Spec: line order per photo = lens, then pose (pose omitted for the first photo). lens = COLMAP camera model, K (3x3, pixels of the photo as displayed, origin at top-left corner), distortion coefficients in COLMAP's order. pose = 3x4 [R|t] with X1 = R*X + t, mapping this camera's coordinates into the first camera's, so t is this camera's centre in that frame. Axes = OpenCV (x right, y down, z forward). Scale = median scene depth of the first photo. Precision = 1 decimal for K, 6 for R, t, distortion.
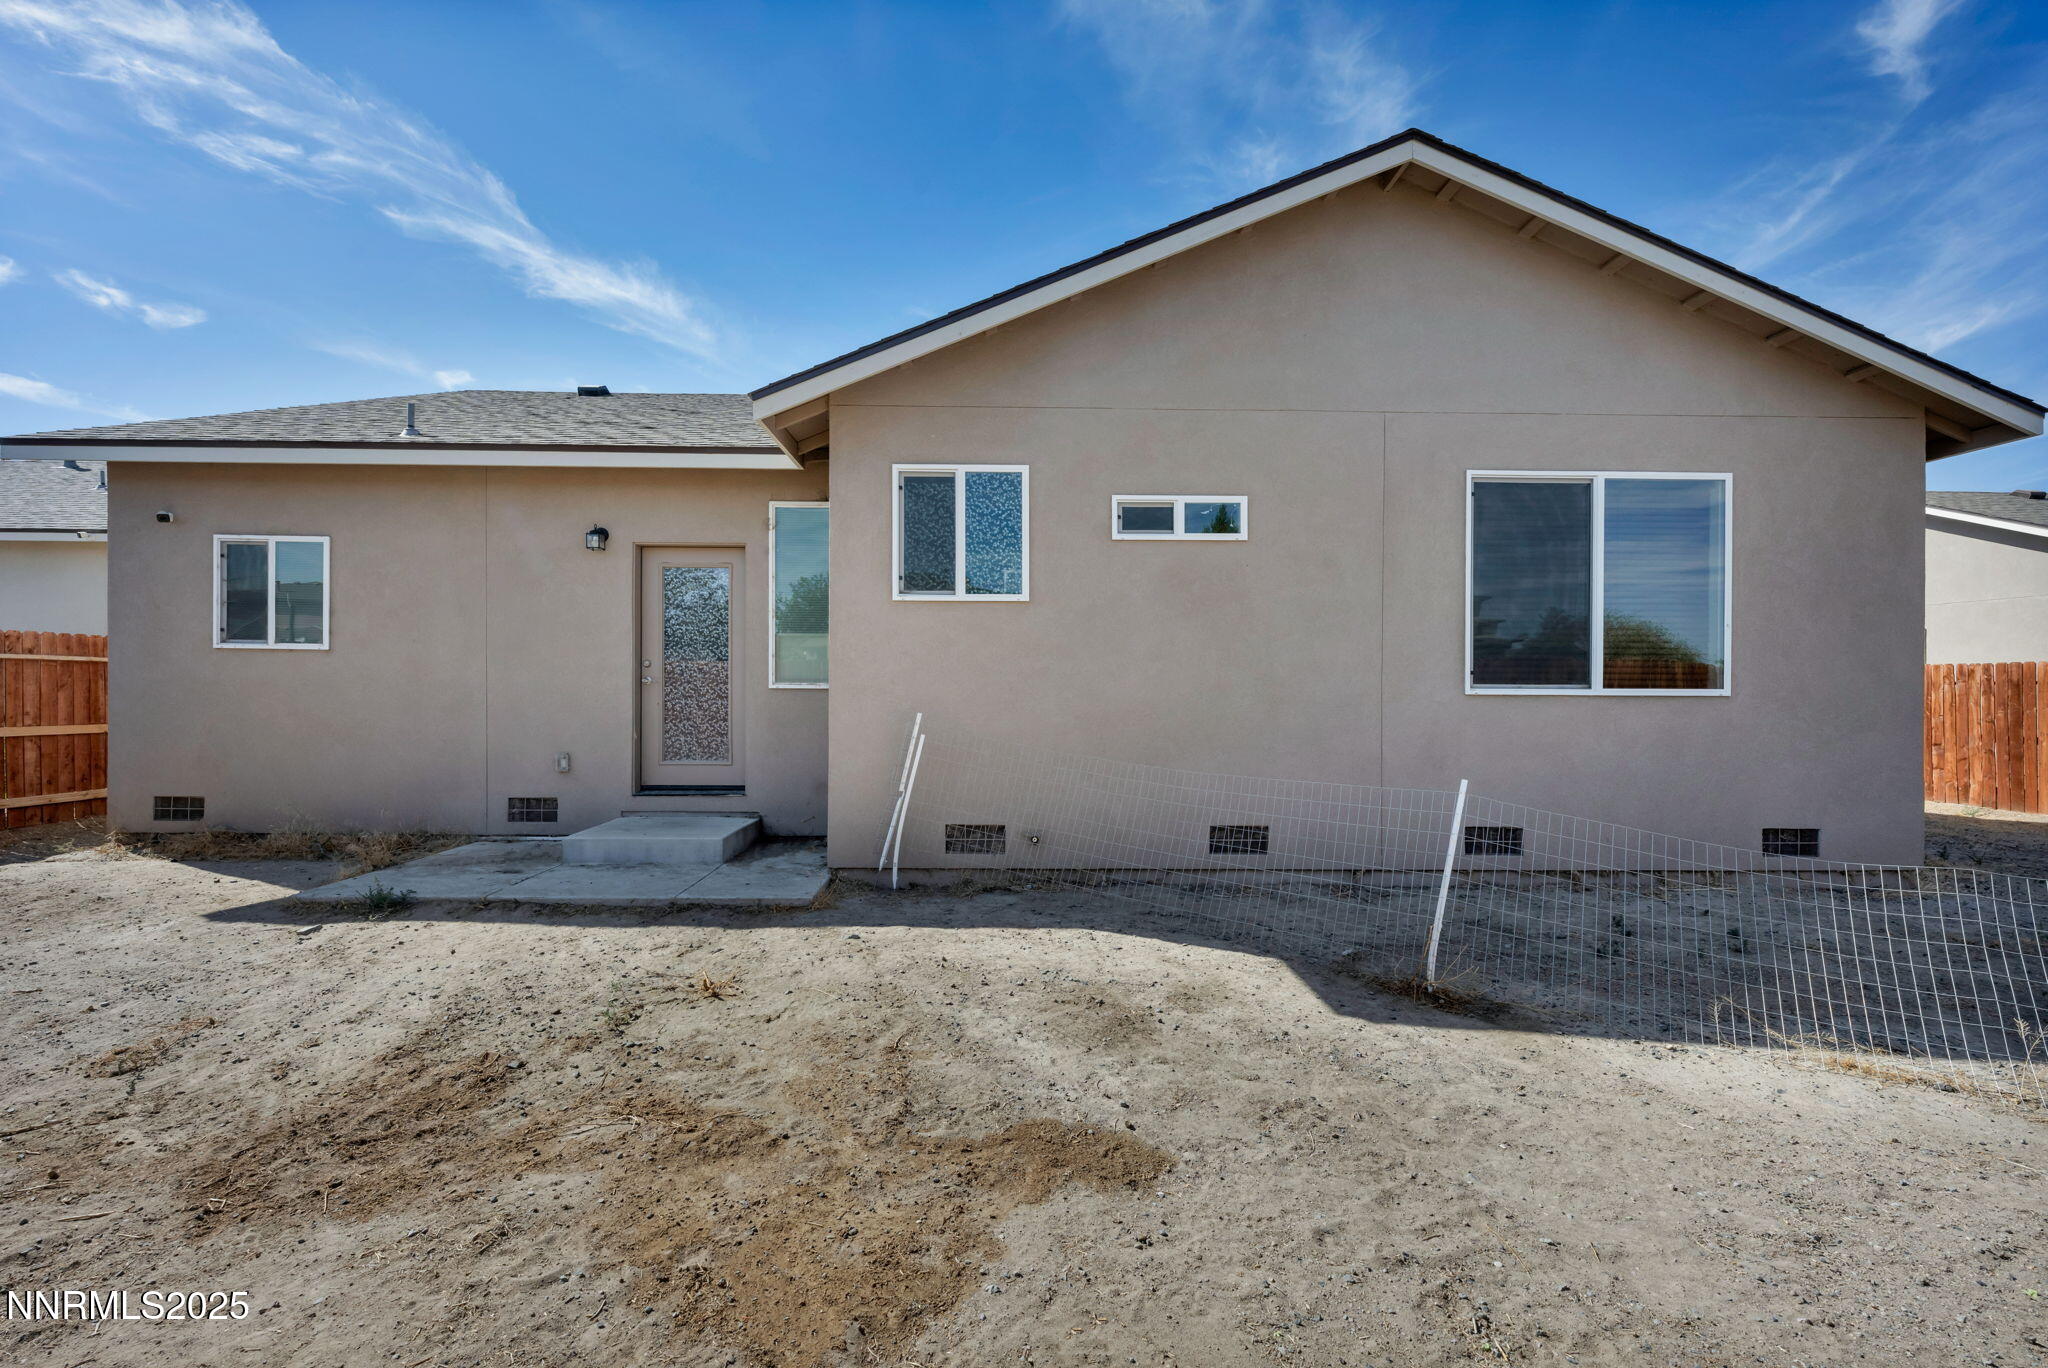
lens RADIAL K [[843.0, 0, 1019.5], [0, 843.0, 710.9], [0, 0, 1]] dist [-0.002056, -0.000508]
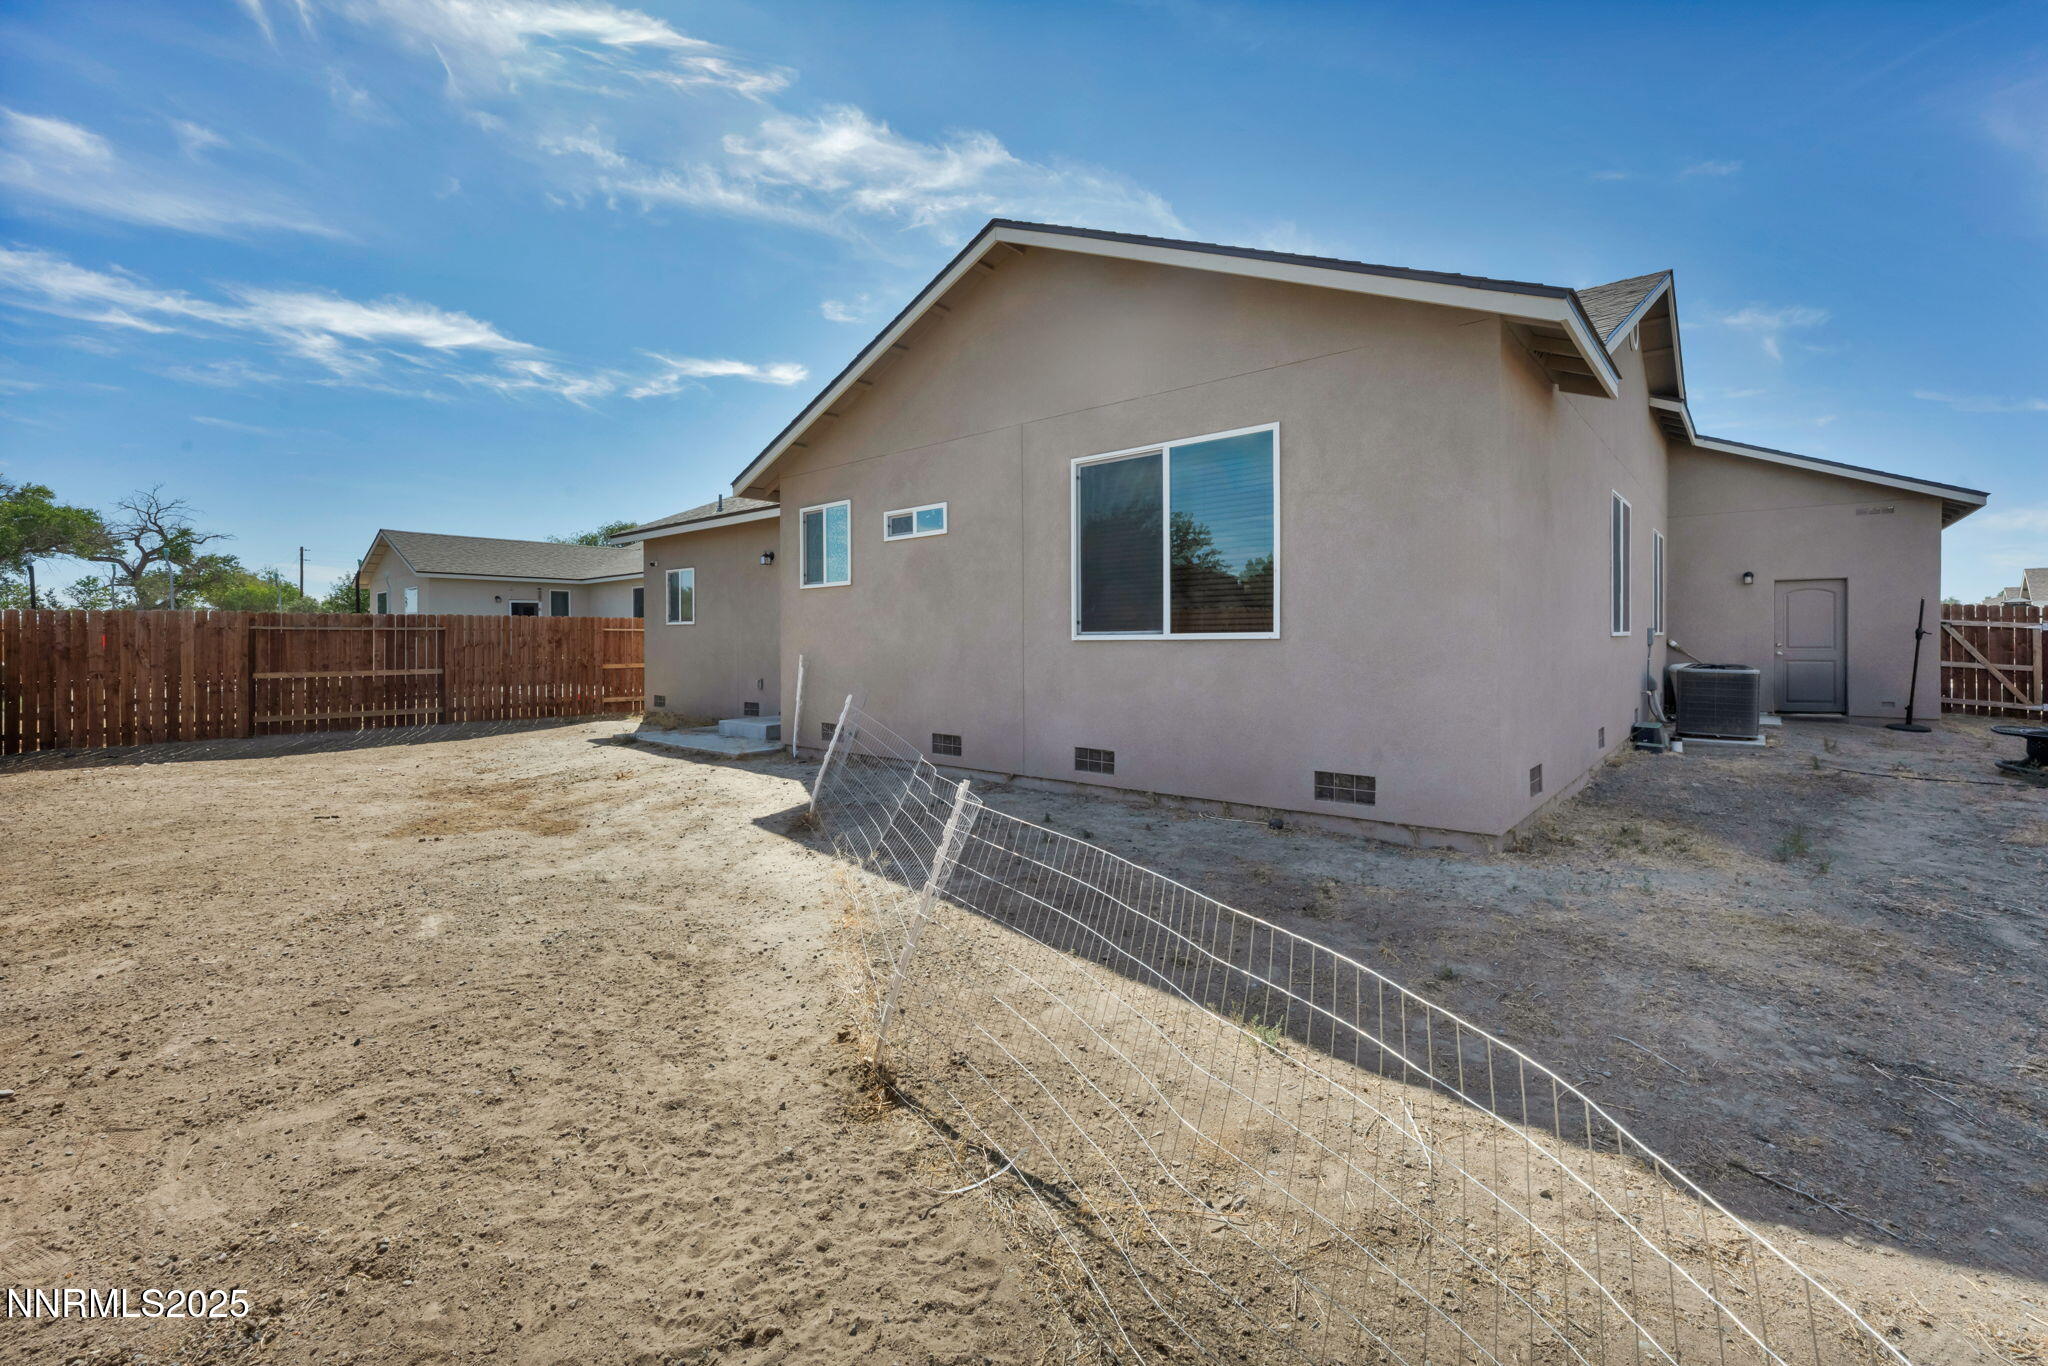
lens RADIAL K [[858.2, 0, 1023.3], [0, 858.2, 668.8], [0, 0, 1]] dist [-0.002006, -0.000305]
pose [[0.746629, 0.011701, -0.665138, 1.312056], [-0.004650, 0.999913, 0.012371, 0.007175], [0.665224, -0.006144, 0.746618, 0.006567]]
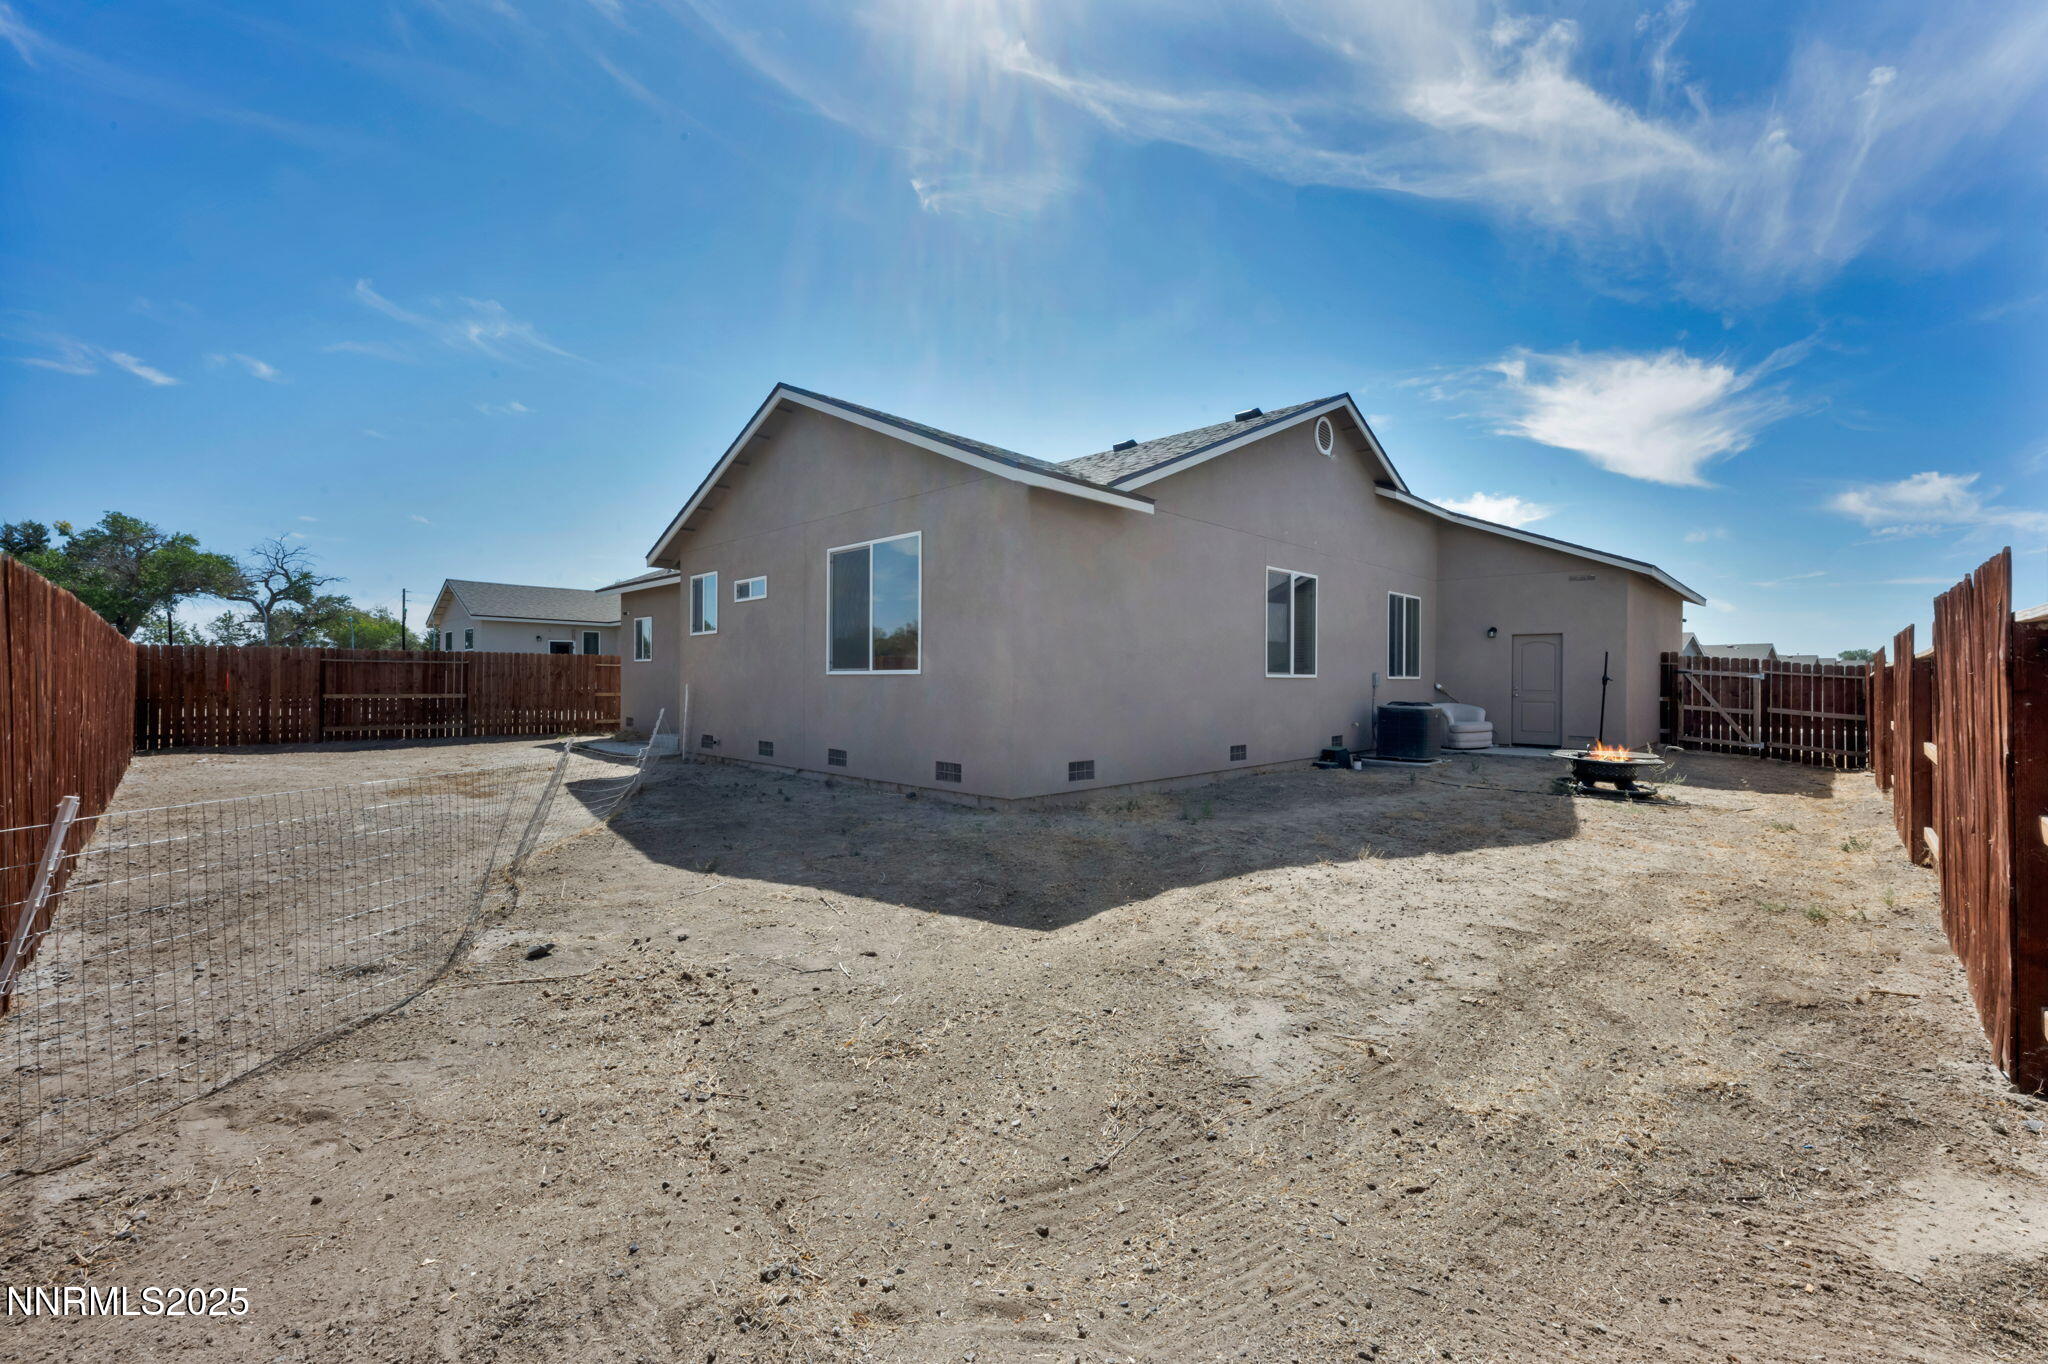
lens RADIAL K [[843.0, 0, 1019.5], [0, 843.0, 708.9], [0, 0, 1]] dist [-0.002056, -0.000508]
pose [[0.694657, 0.022407, -0.718992, 2.094712], [-0.019388, 0.999735, 0.012423, 0.023398], [0.719080, 0.005310, 0.694907, 0.049015]]
